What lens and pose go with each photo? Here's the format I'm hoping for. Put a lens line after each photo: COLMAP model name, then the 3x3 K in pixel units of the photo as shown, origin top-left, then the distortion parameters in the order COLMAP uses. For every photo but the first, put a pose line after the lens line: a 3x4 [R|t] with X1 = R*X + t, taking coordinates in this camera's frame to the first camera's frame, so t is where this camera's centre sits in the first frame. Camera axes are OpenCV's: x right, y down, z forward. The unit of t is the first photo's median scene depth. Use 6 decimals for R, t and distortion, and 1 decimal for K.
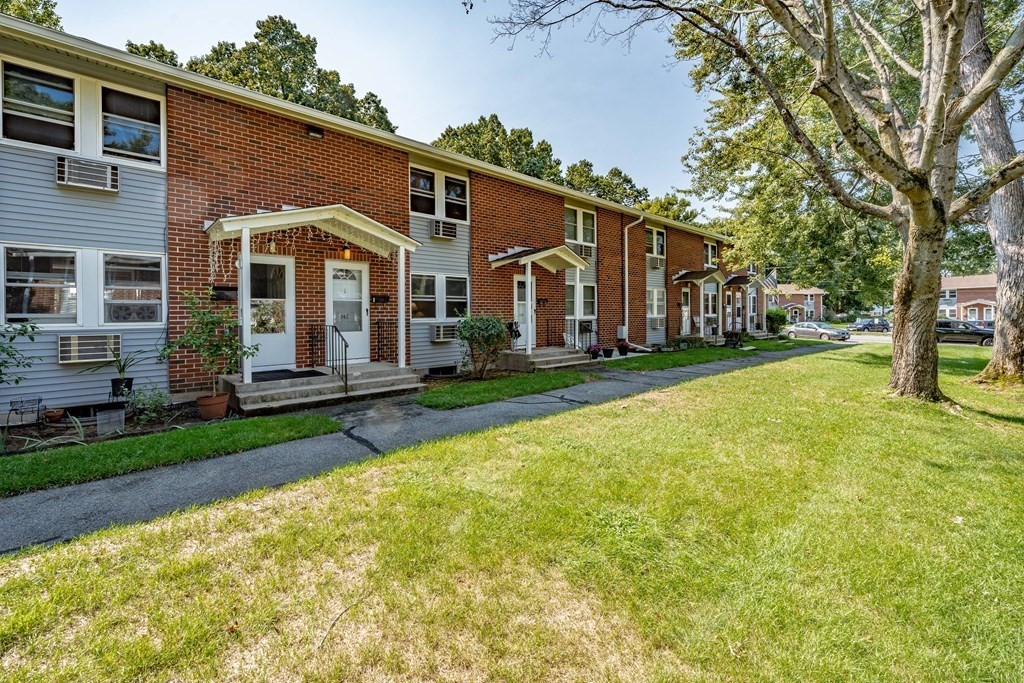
lens RADIAL K [[419.4, 0, 534.9], [0, 419.4, 317.9], [0, 0, 1]] dist [0.000463, 0.000068]
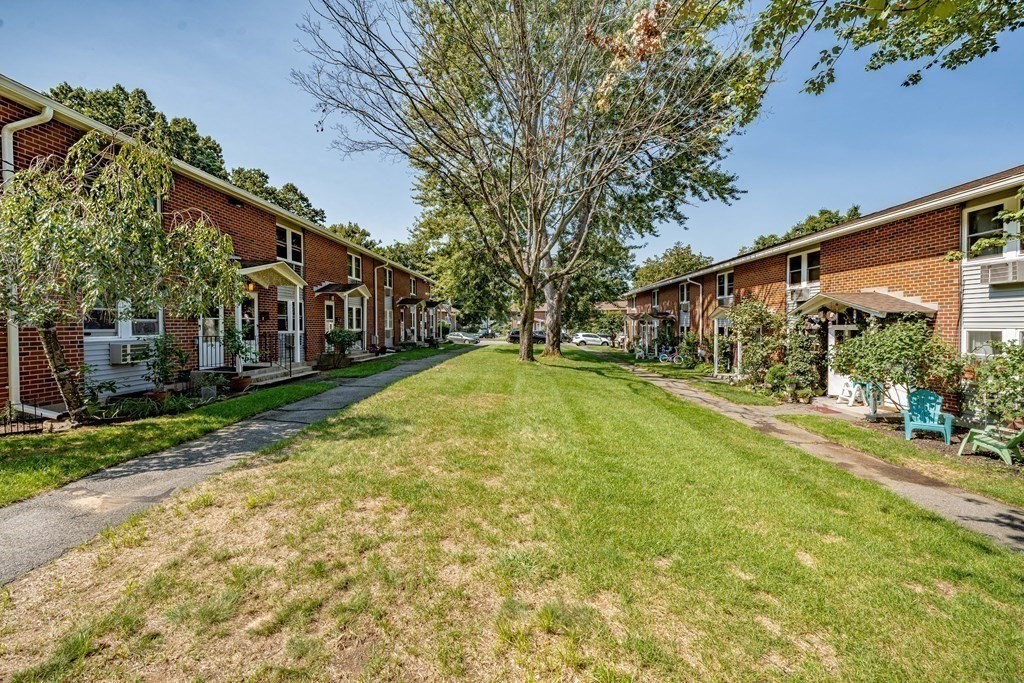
lens RADIAL K [[415.7, 0, 512.7], [0, 415.7, 338.7], [0, 0, 1]] dist [0.000815, 0.000118]
pose [[0.718228, -0.020149, 0.695516, -0.200546], [0.005585, 0.999715, 0.023194, -0.000471], [-0.695786, -0.012774, 0.718136, -0.165717]]
